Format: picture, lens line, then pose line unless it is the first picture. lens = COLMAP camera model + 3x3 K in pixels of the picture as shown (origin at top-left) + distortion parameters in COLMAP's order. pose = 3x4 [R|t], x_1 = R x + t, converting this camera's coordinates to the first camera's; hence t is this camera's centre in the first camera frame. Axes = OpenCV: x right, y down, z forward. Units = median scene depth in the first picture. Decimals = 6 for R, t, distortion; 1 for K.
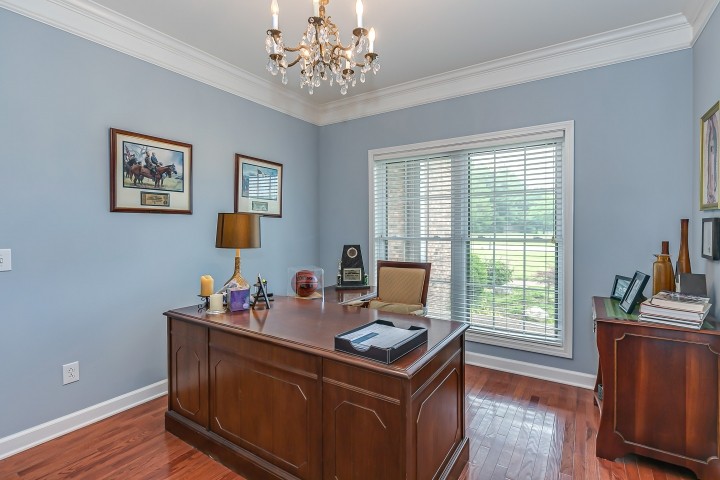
lens RADIAL K [[352.7, 0, 361.8], [0, 352.7, 228.6], [0, 0, 1]] dist [-0.001041, -0.000461]
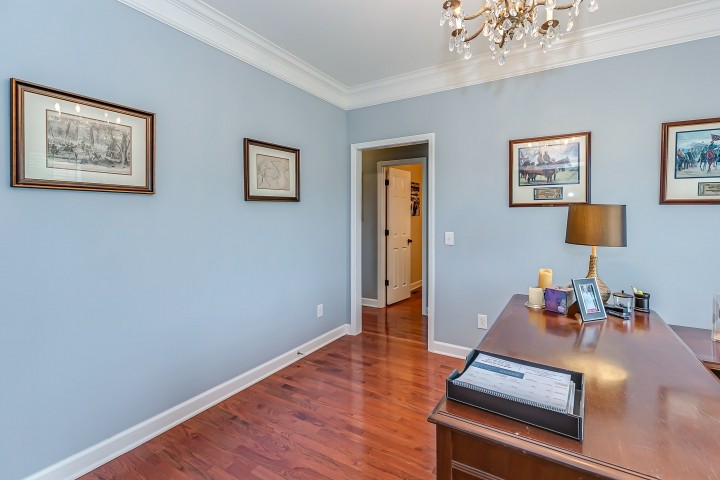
lens RADIAL K [[326.9, 0, 361.1], [0, 326.9, 224.8], [0, 0, 1]] dist [0.000971, -0.000074]
pose [[0.016110, 0.023189, -0.999601, 0.418649], [-0.011323, 0.999671, 0.023008, -0.005081], [0.999806, 0.010948, 0.016367, 0.424099]]
